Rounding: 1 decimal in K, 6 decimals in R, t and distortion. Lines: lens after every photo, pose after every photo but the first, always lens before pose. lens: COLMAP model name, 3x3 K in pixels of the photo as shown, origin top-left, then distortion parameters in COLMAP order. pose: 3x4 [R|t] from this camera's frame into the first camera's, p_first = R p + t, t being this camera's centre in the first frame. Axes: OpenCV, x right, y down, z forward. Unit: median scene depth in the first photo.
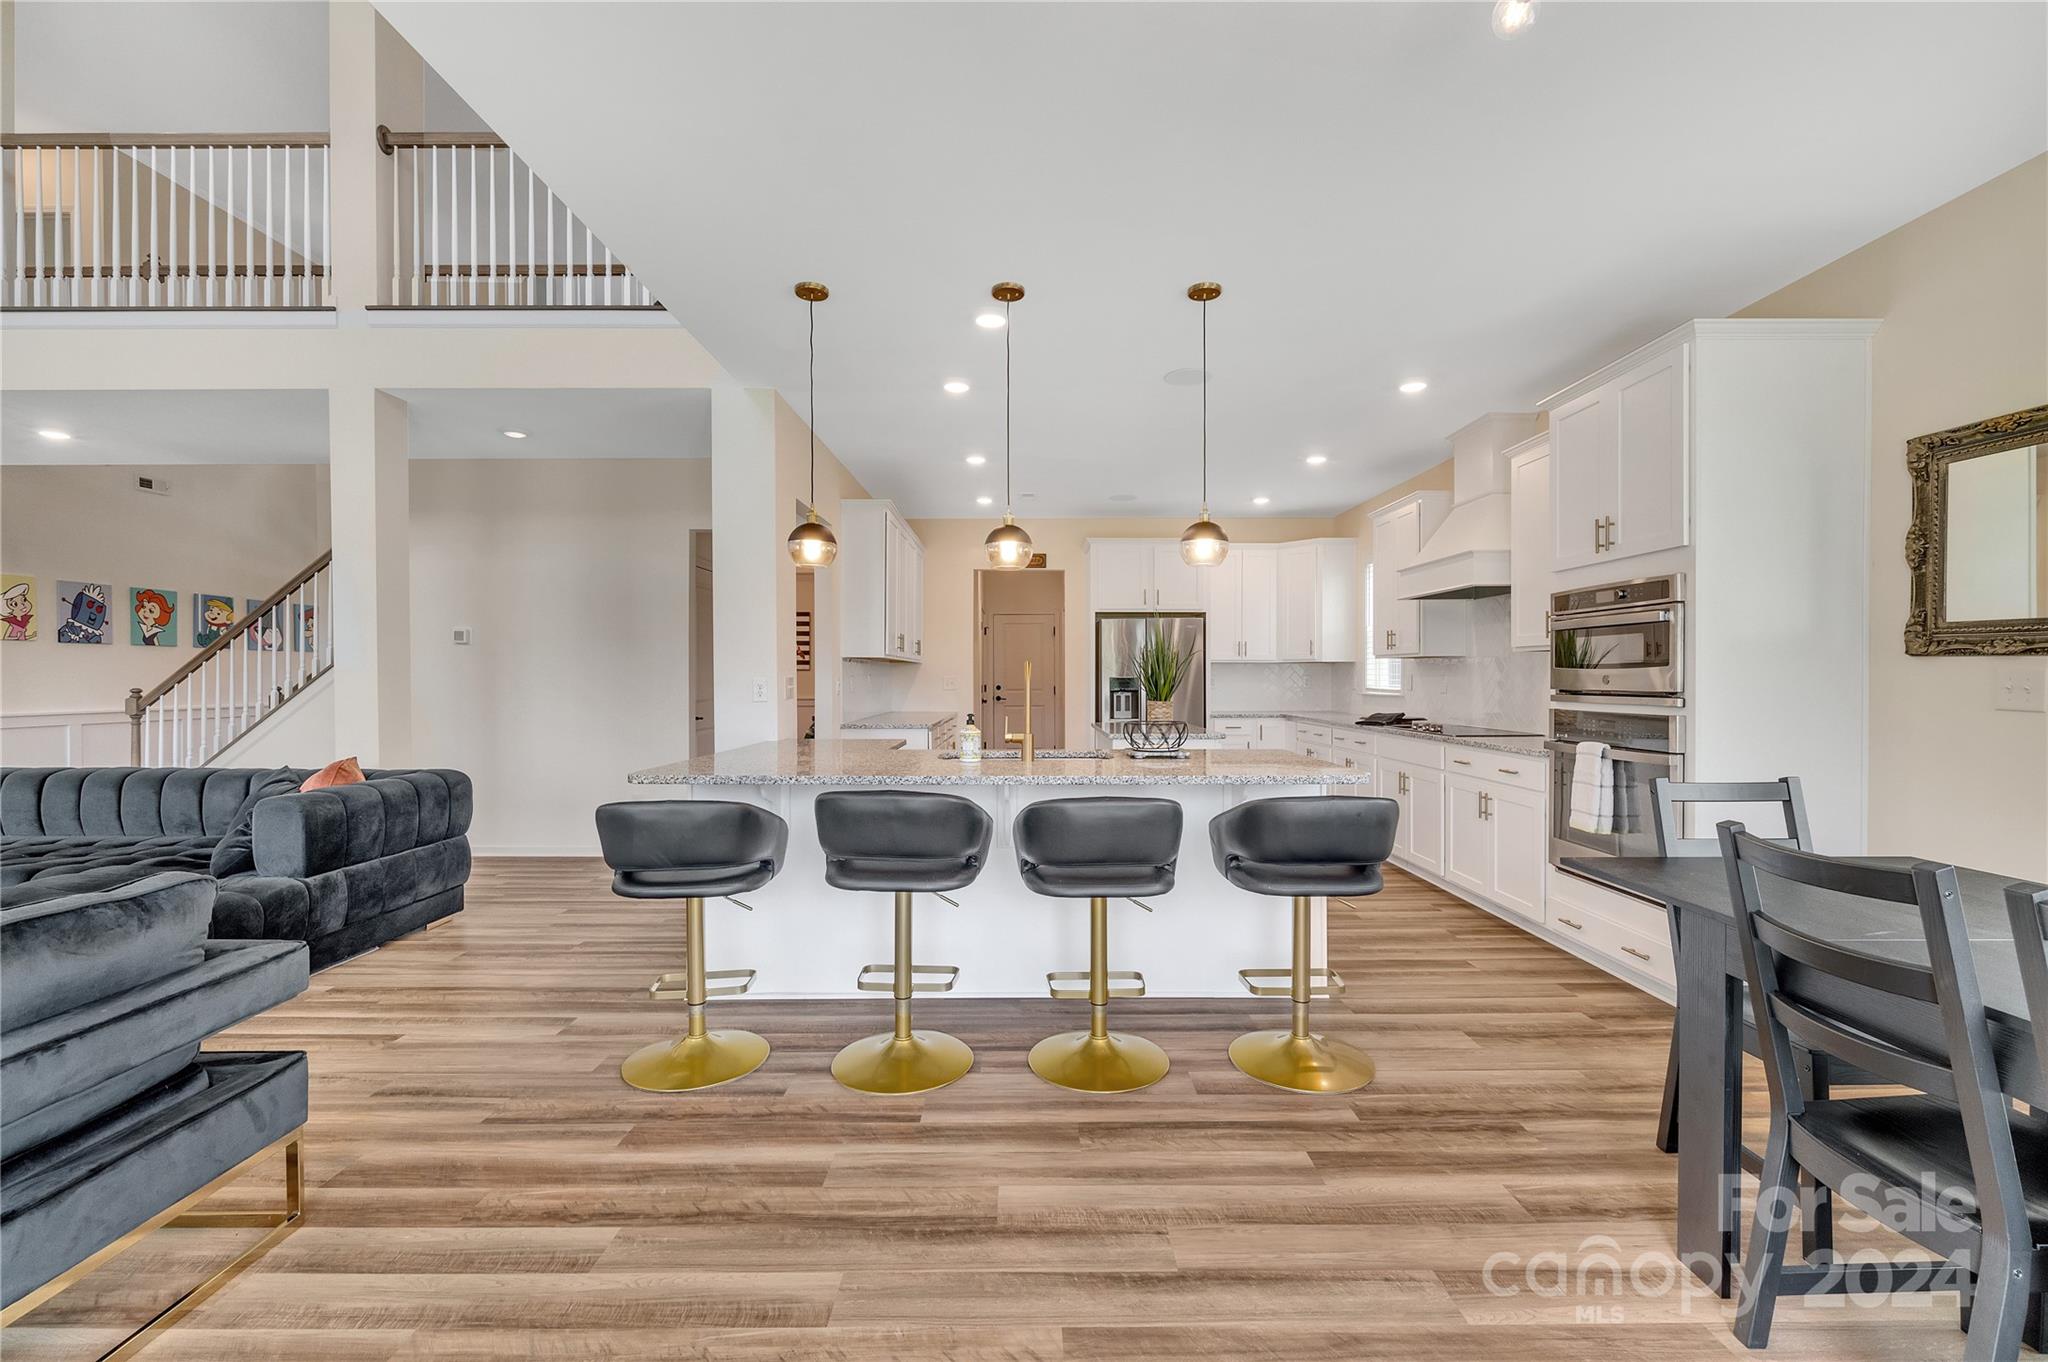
lens RADIAL K [[874.6, 0, 1026.4], [0, 874.6, 679.5], [0, 0, 1]] dist [-0.001518, -0.000712]
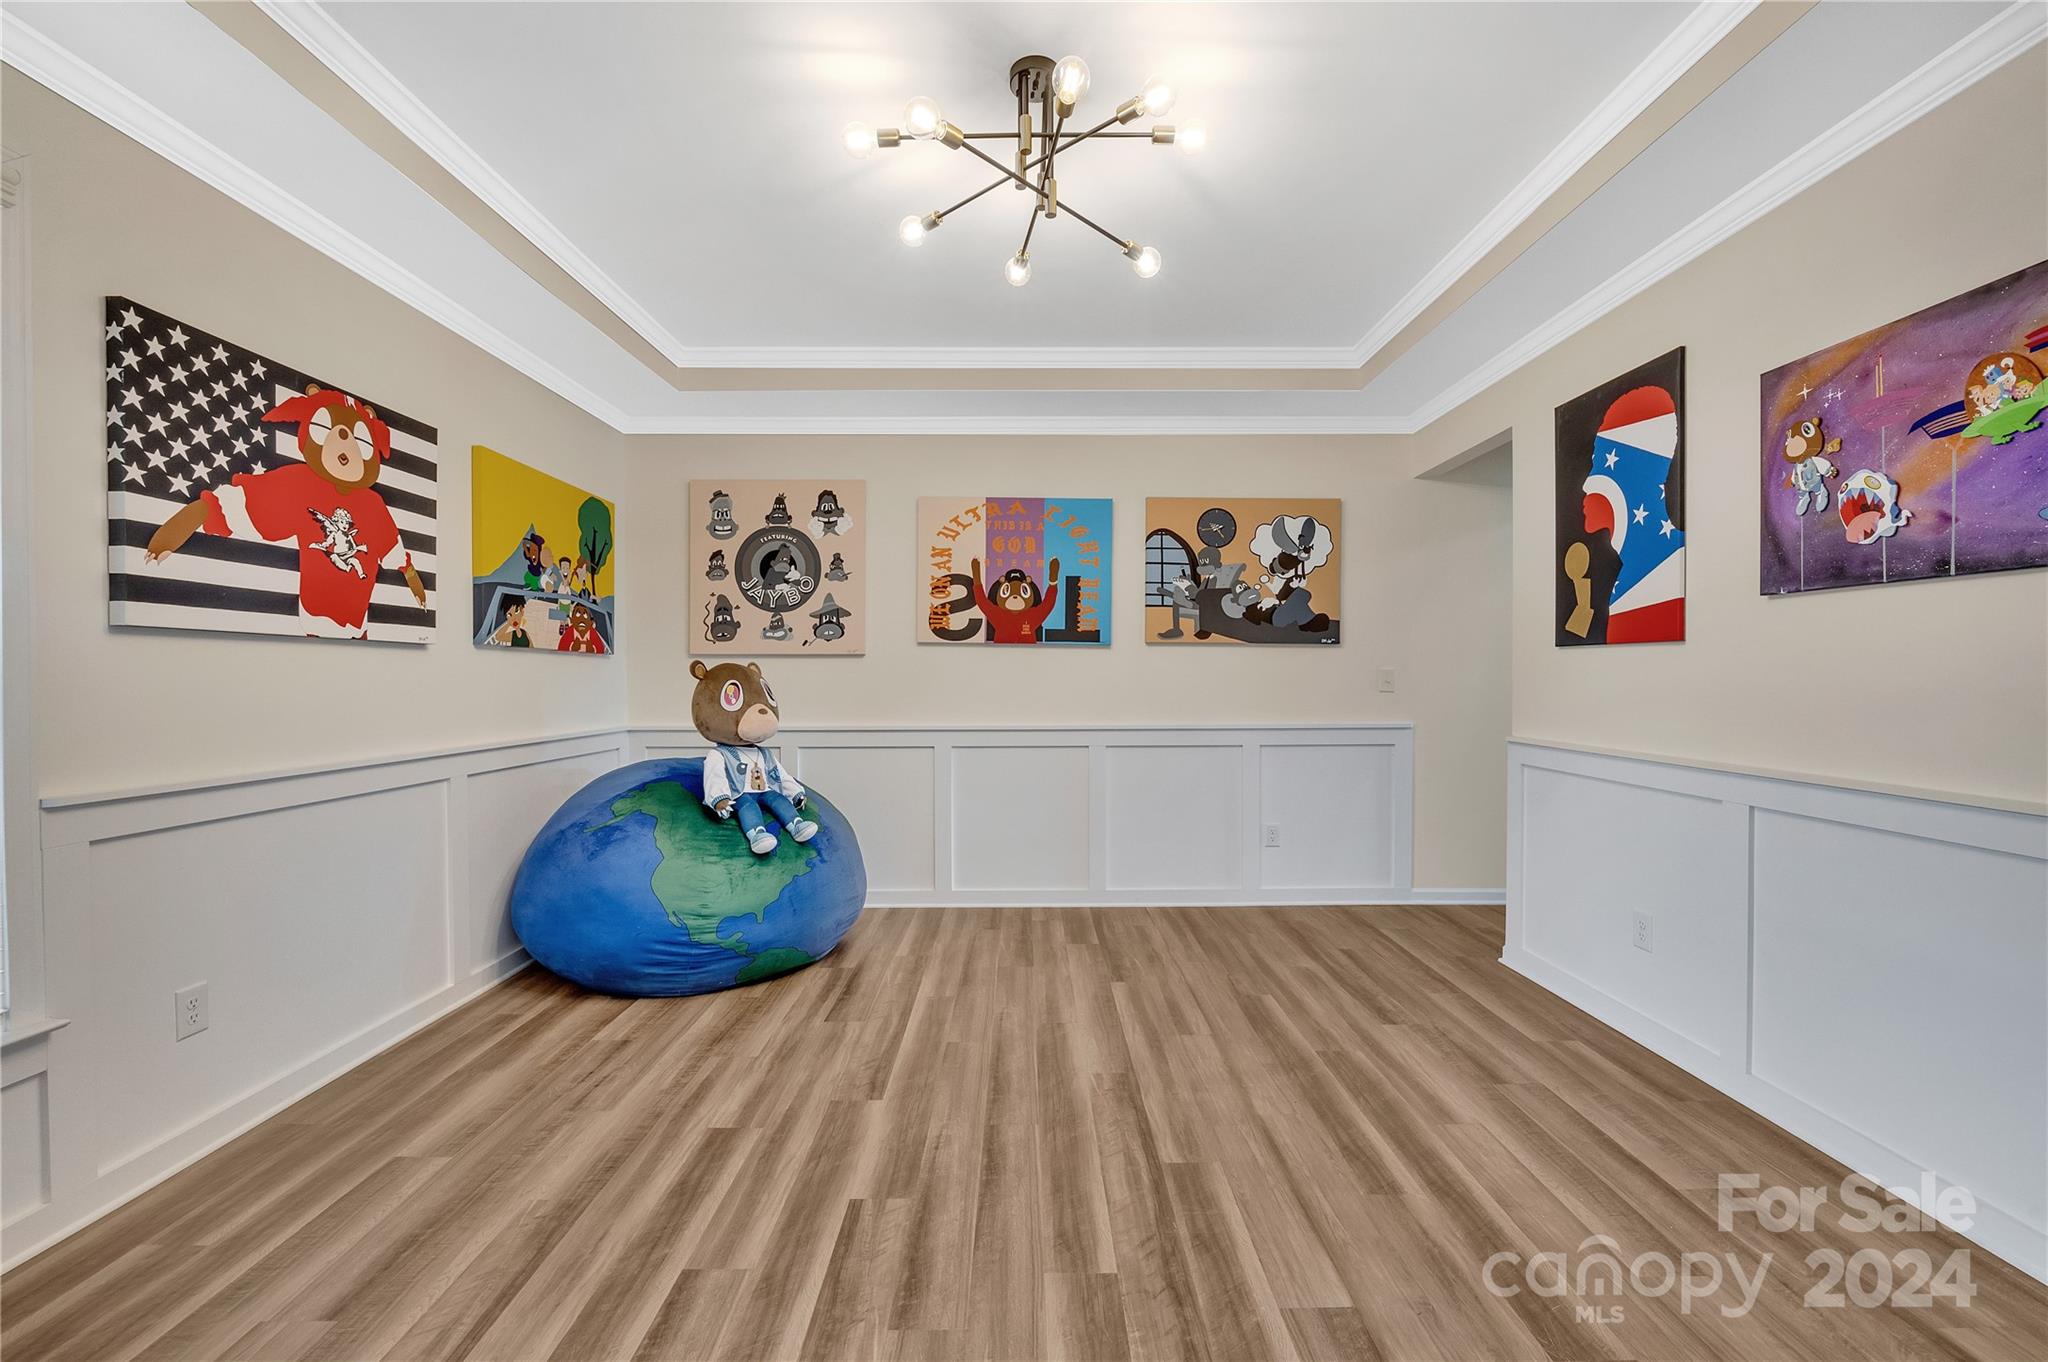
lens RADIAL K [[836.8, 0, 1037.5], [0, 836.8, 685.3], [0, 0, 1]] dist [-0.008382, 0.000390]
pose [[-0.025097, -0.005948, 0.999667, -1.326560], [0.003346, 0.999976, 0.006033, -0.000527], [-0.999679, 0.003496, -0.025076, 2.128253]]
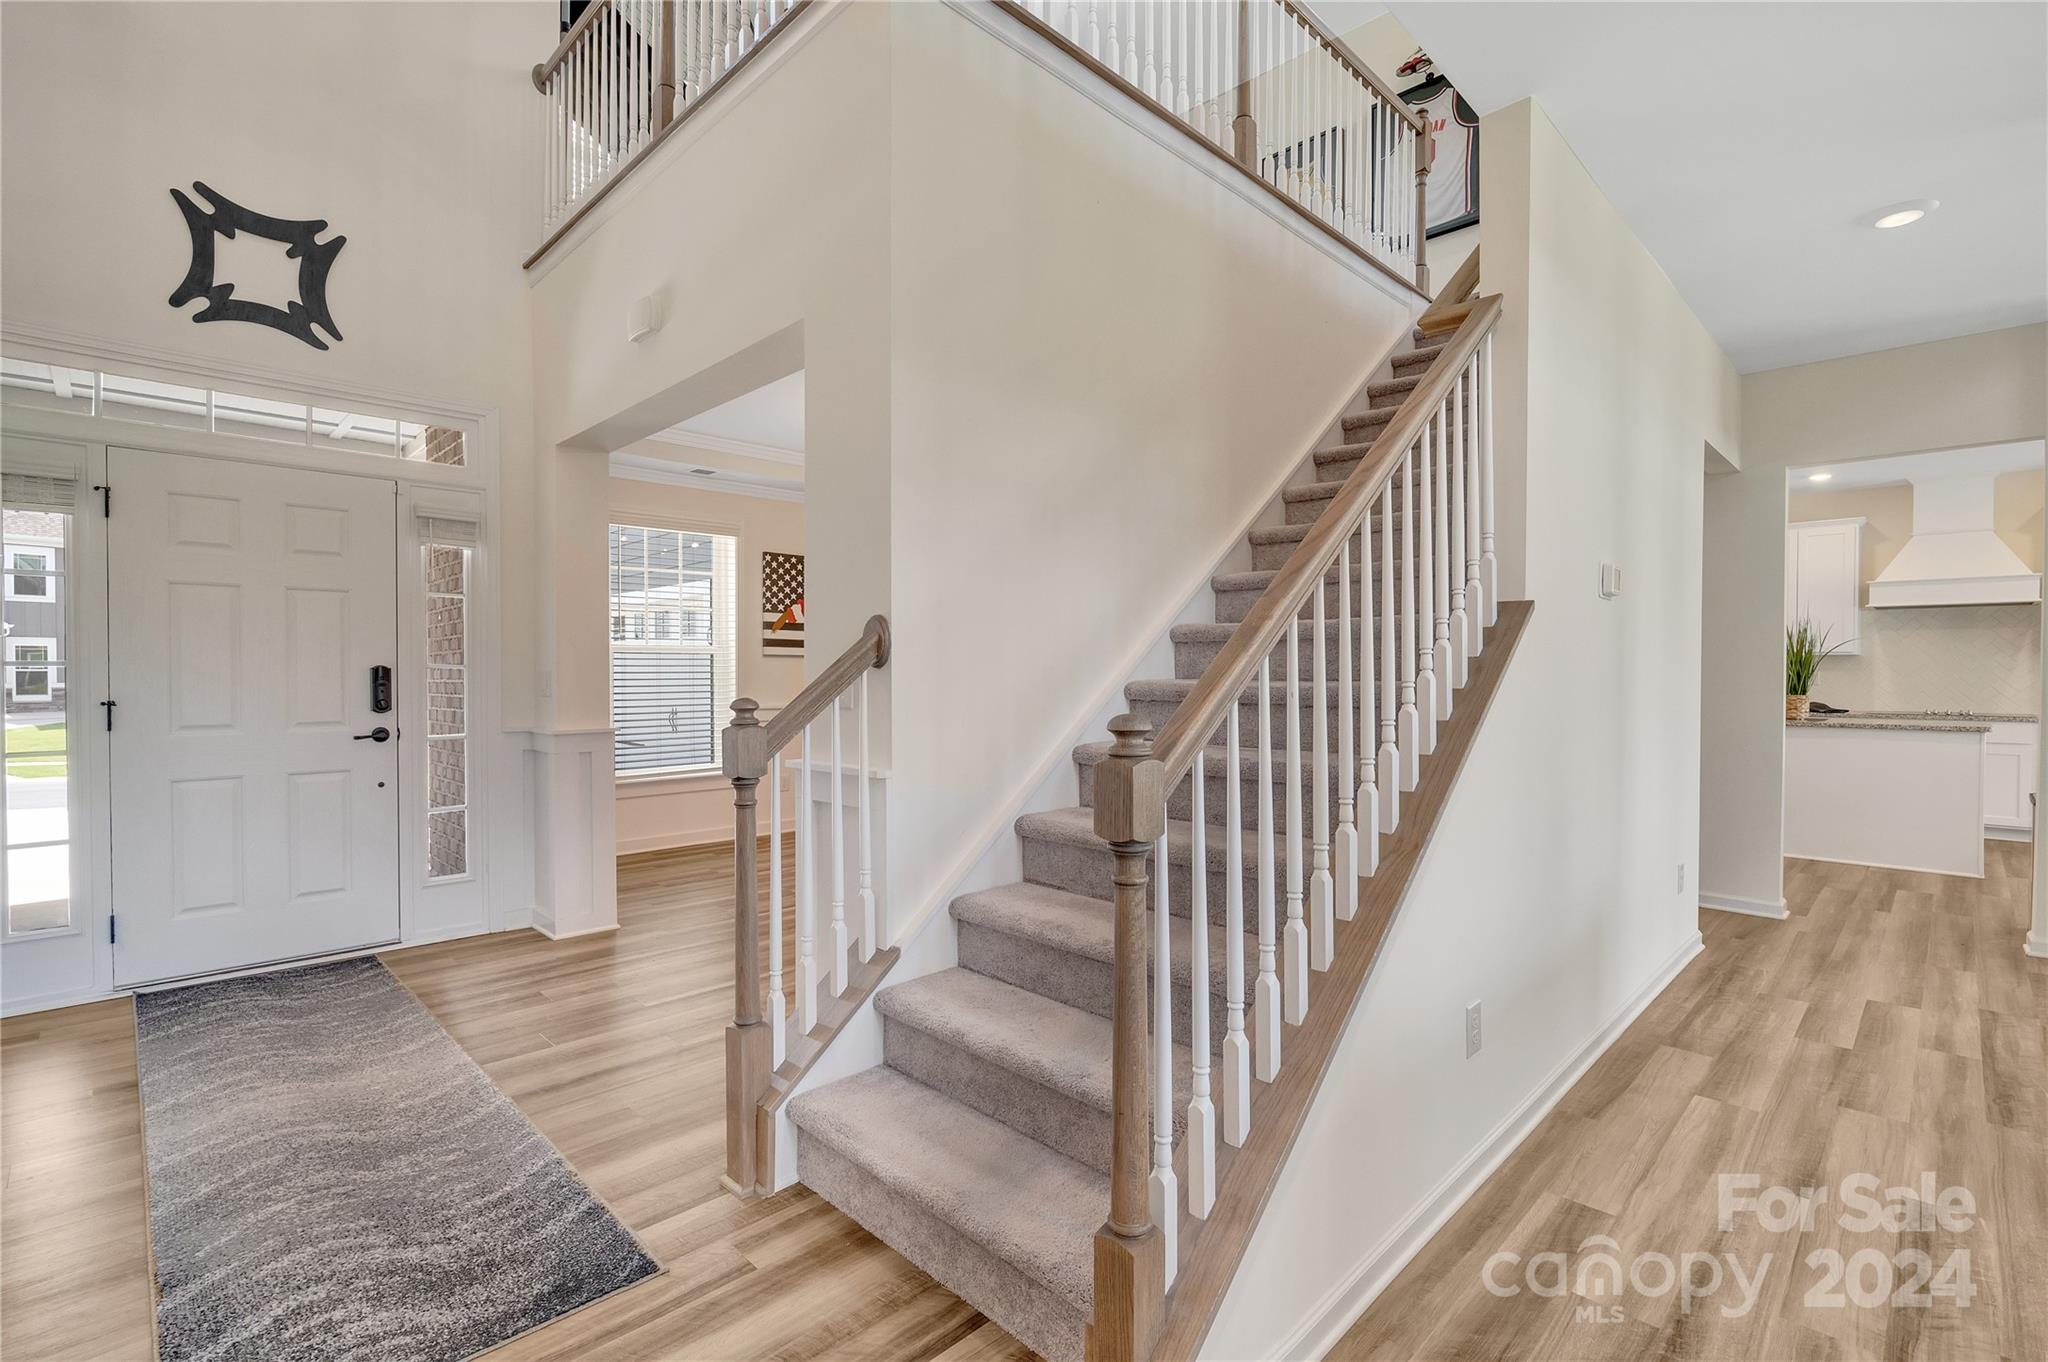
lens RADIAL K [[931.5, 0, 1019.9], [0, 931.5, 680.9], [0, 0, 1]] dist [-0.005048, -0.000876]
pose [[0.715031, -0.003578, 0.699083, -1.671014], [-0.001354, 0.999978, 0.006503, 0.002732], [-0.699091, -0.005596, 0.715011, 1.168856]]
